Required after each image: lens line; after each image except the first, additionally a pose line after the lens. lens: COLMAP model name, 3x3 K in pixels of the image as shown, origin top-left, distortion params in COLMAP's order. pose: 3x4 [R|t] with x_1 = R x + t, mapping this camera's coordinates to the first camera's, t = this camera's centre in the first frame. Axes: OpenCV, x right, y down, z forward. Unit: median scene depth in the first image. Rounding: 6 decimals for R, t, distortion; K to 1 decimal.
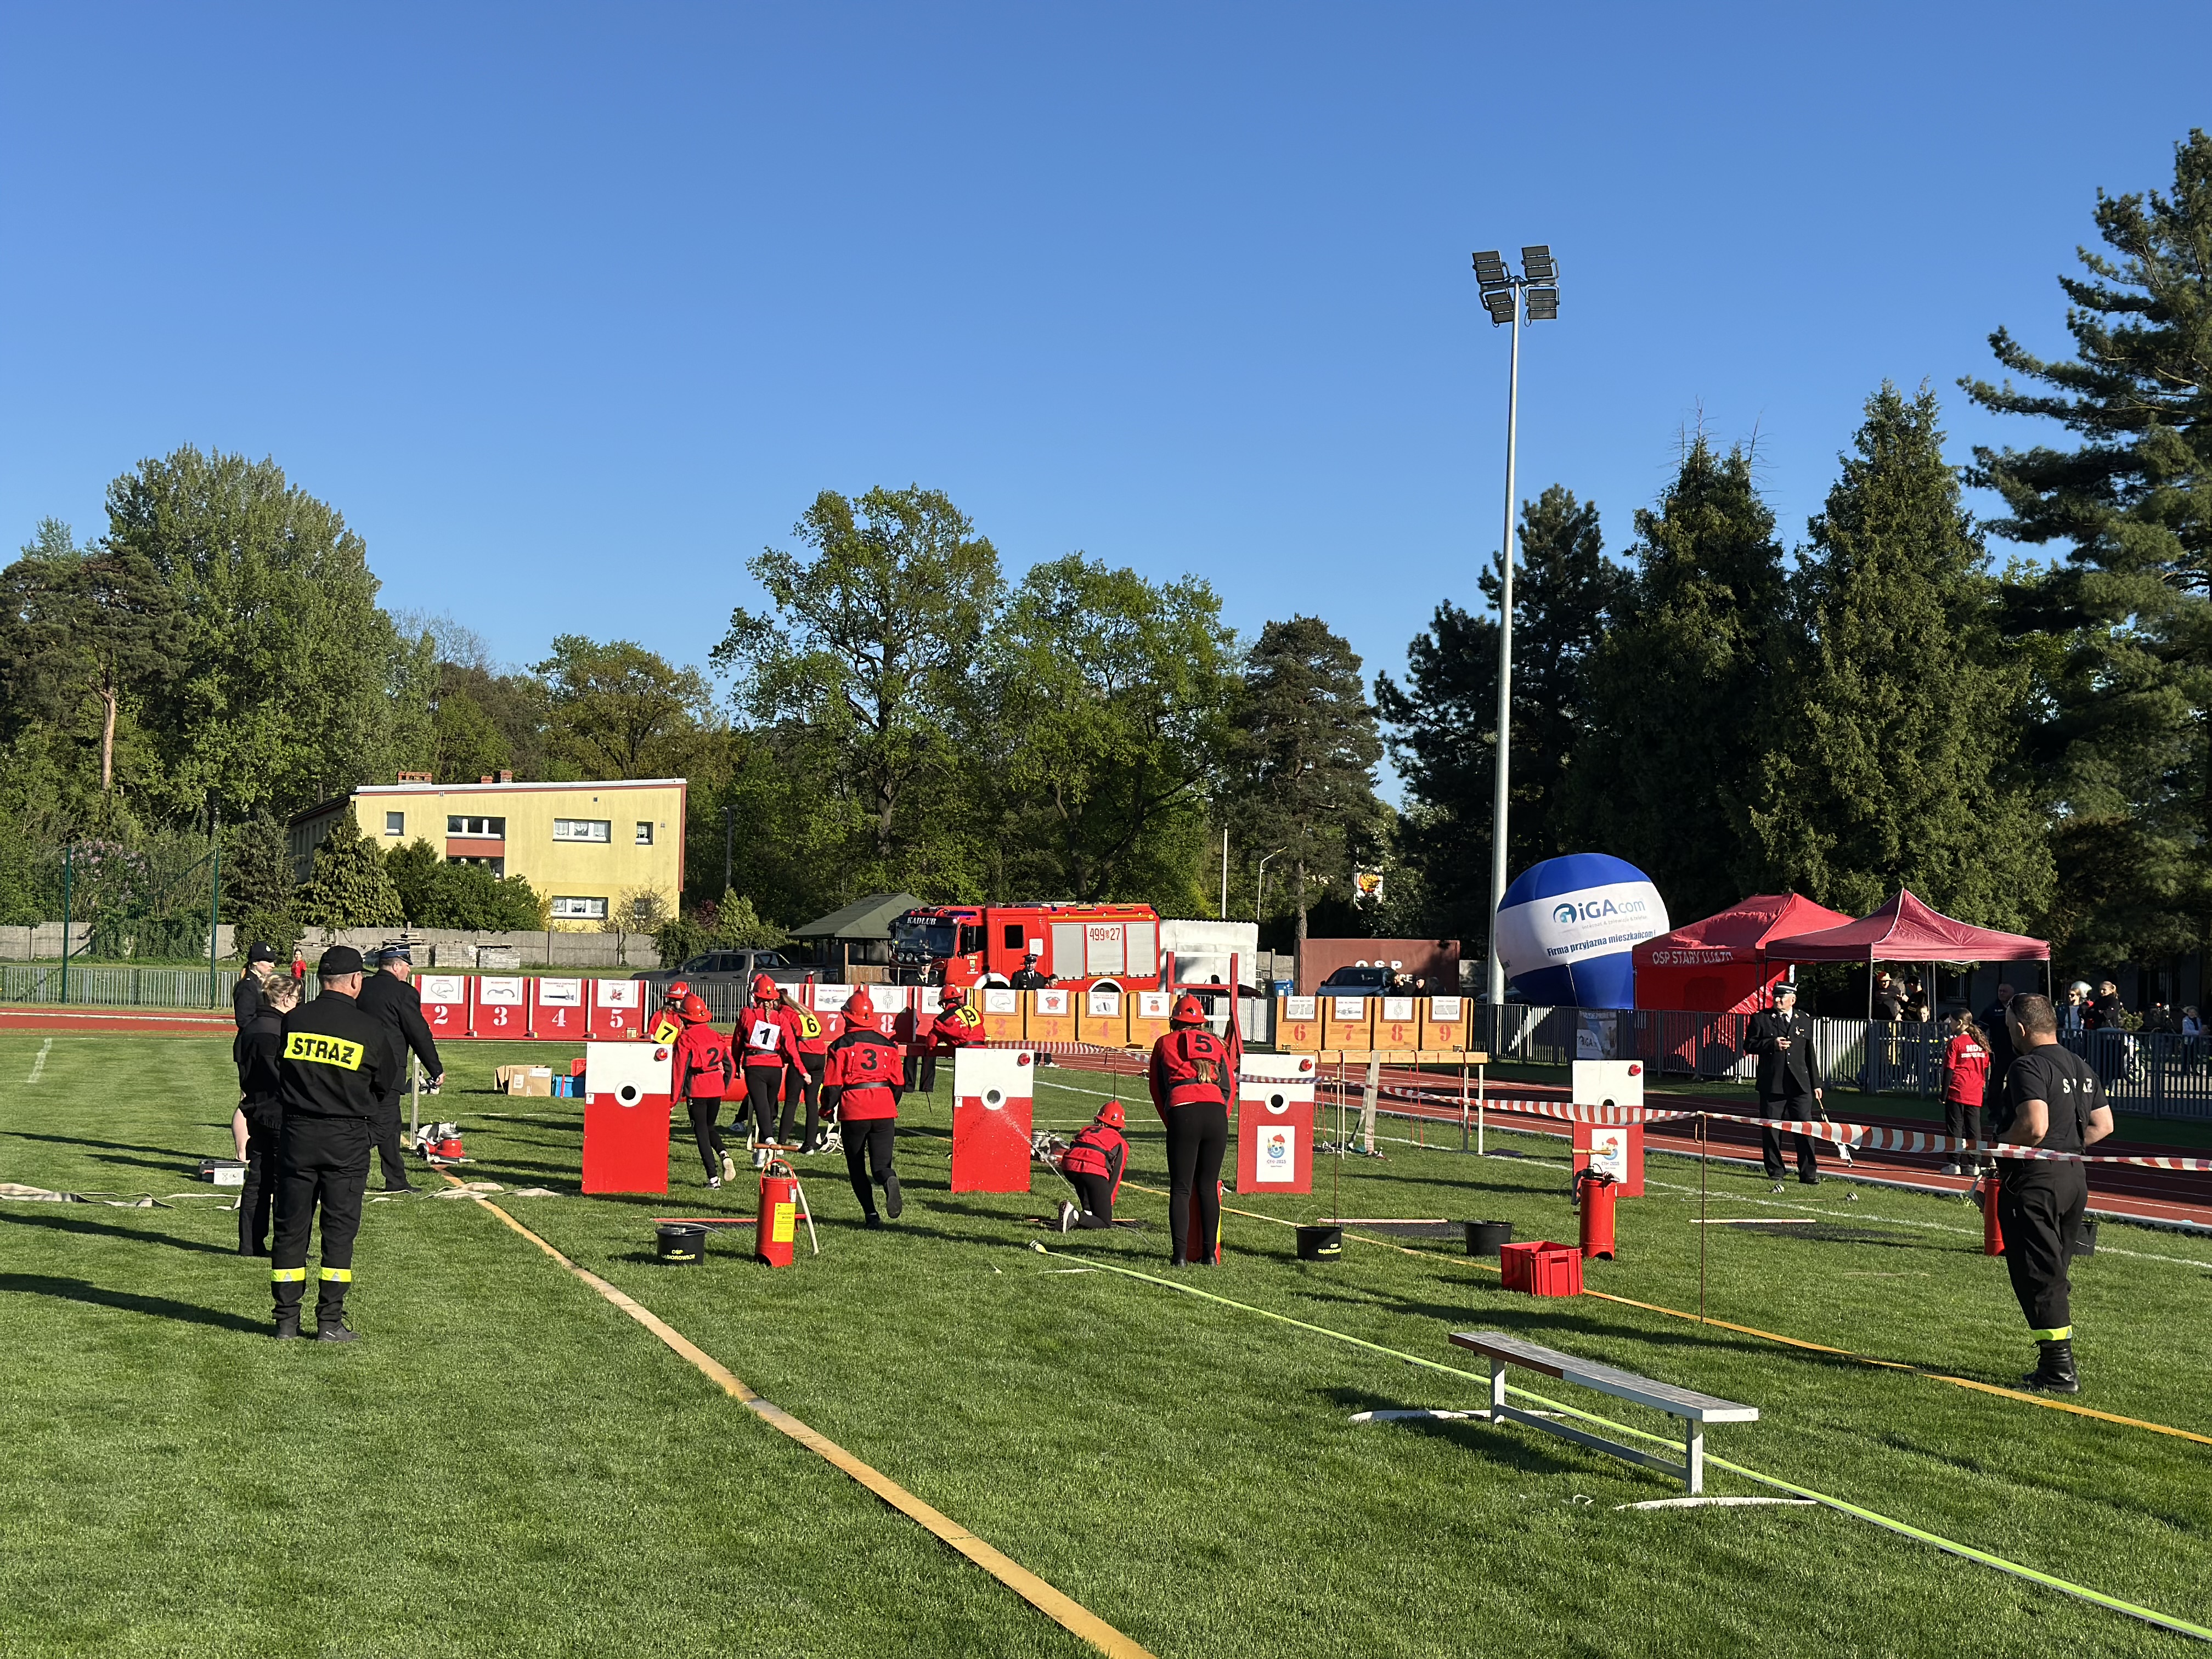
lens RADIAL K [[3082.9, 0, 1106.0], [0, 3082.9, 829.5], [0, 0, 1]] dist [0.018667, 0.004778]
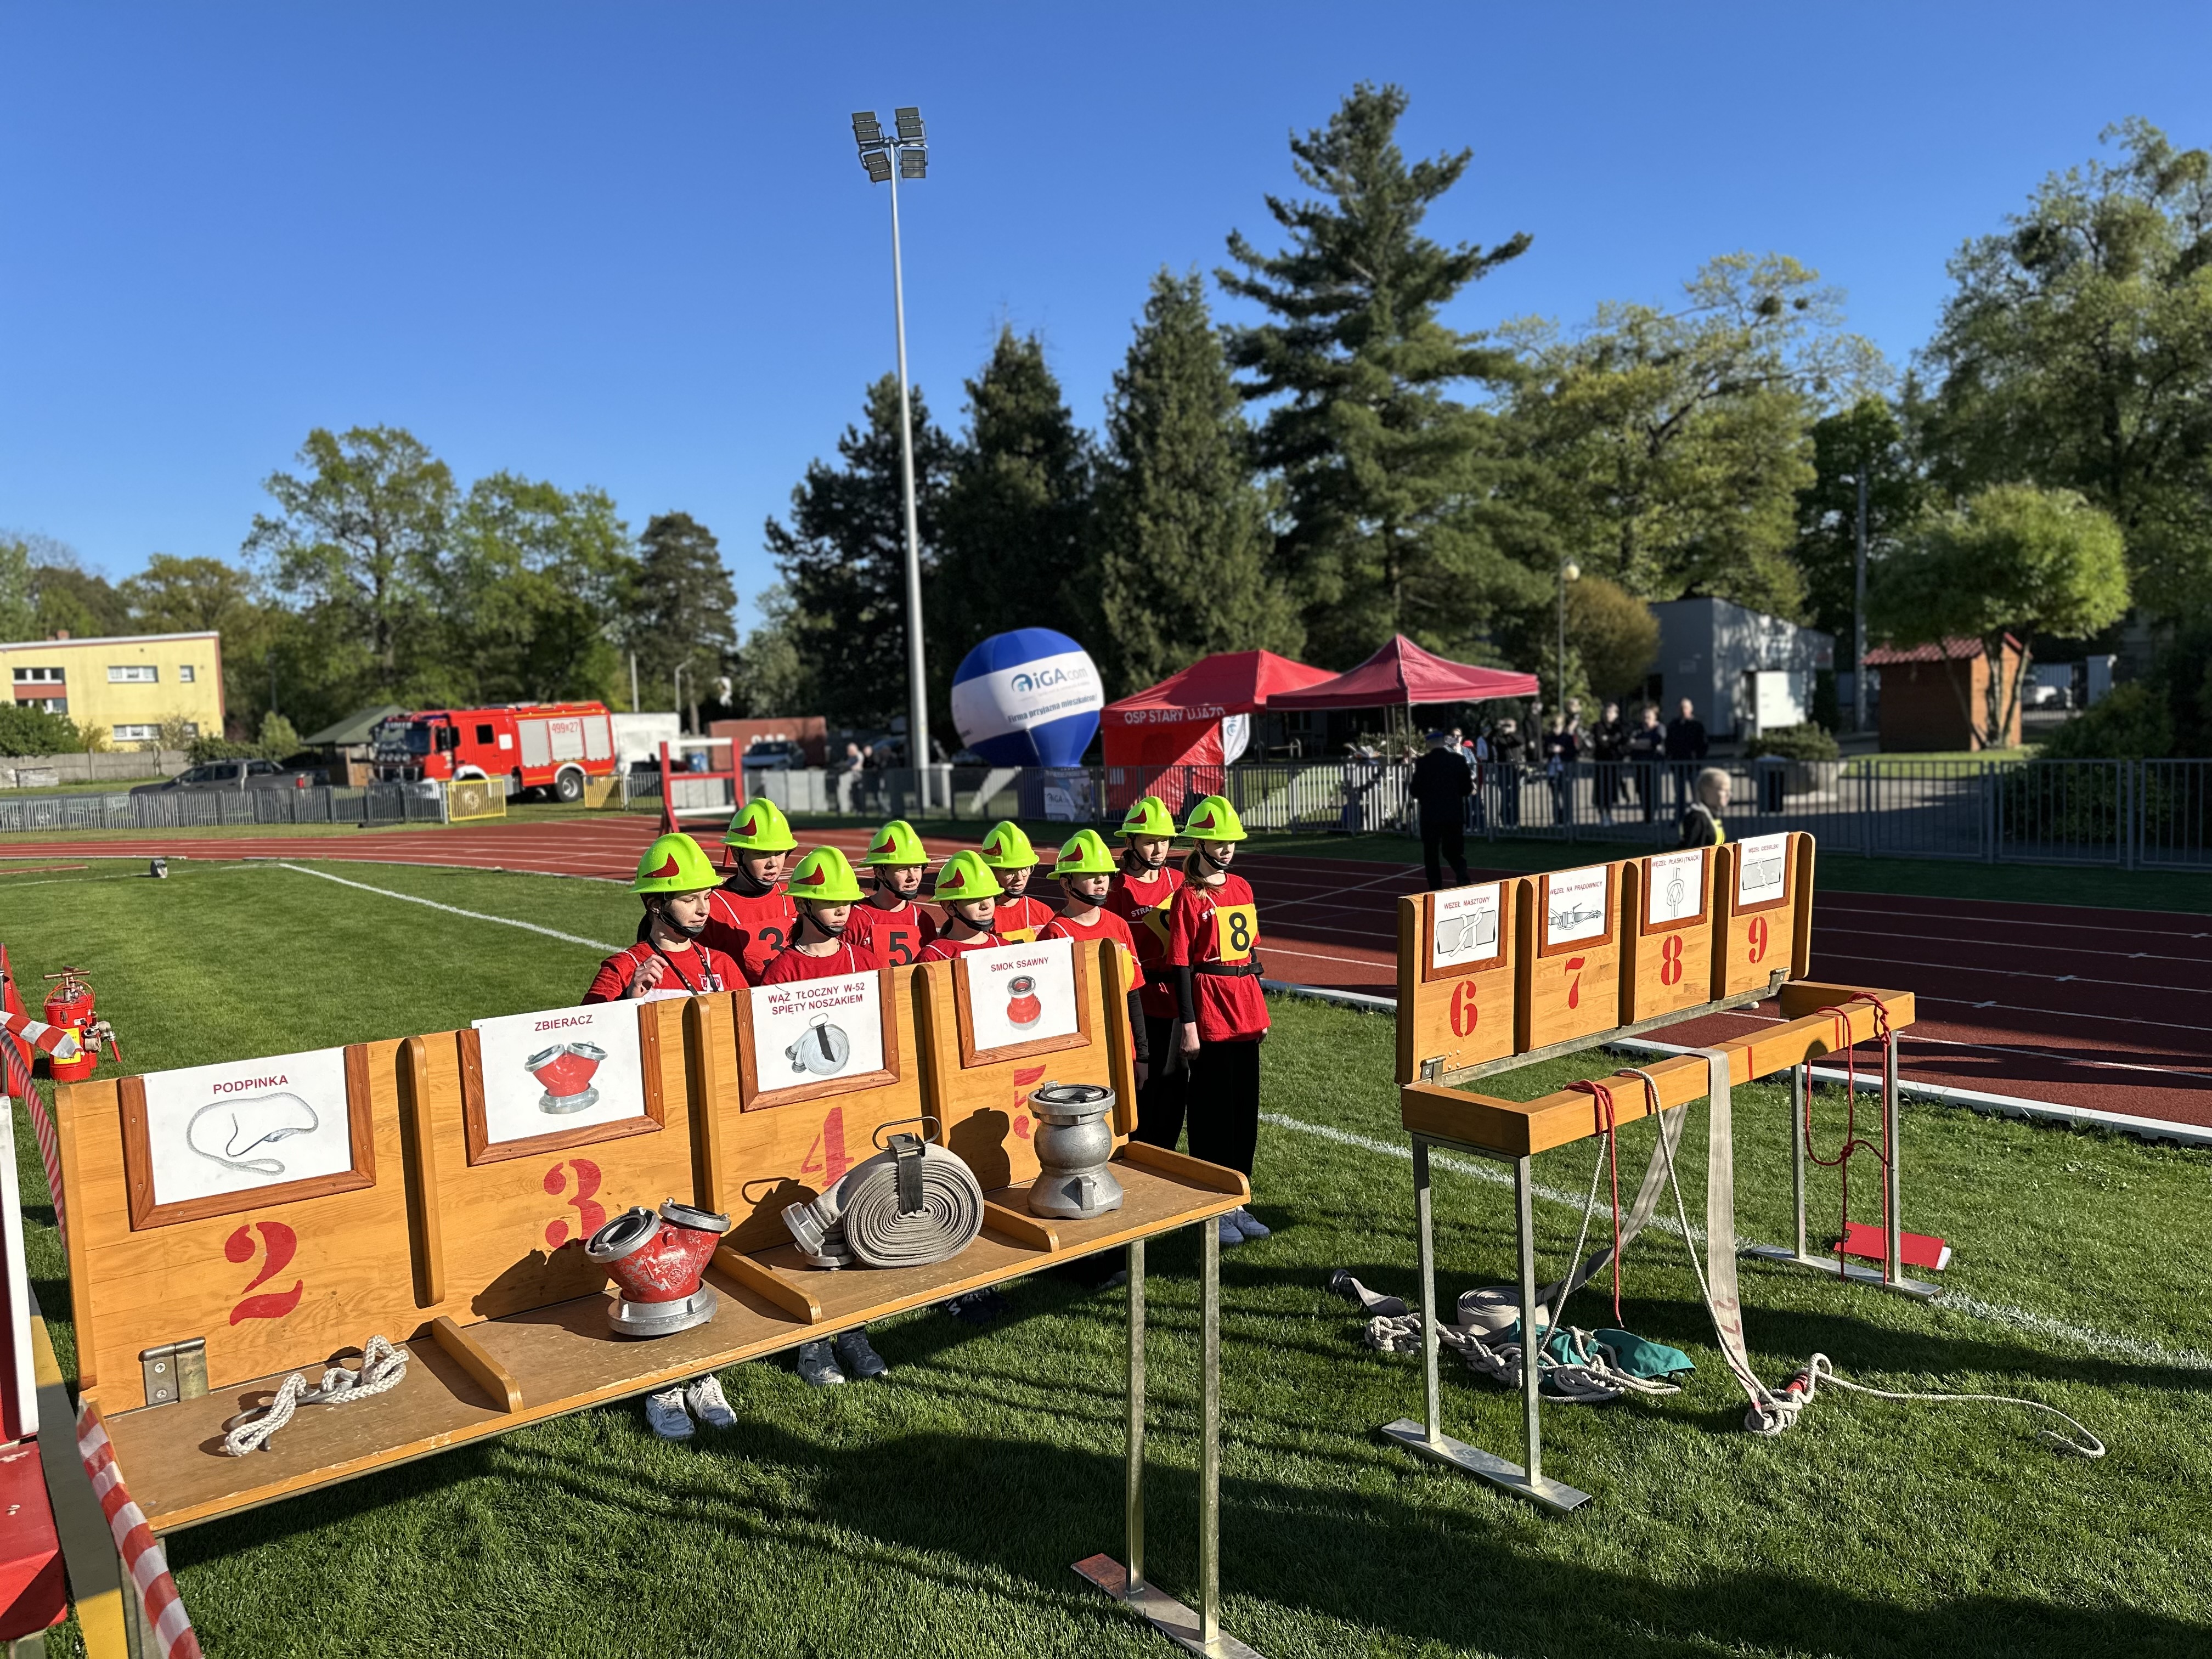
lens RADIAL K [[1522.0, 0, 1111.7], [0, 1522.0, 847.0], [0, 0, 1]] dist [0.090009, -0.141140]
pose [[0.937660, -0.087155, 0.336448, -0.005116], [0.045808, 0.990593, 0.128943, 0.009715], [-0.344522, -0.105492, 0.932832, 0.280610]]
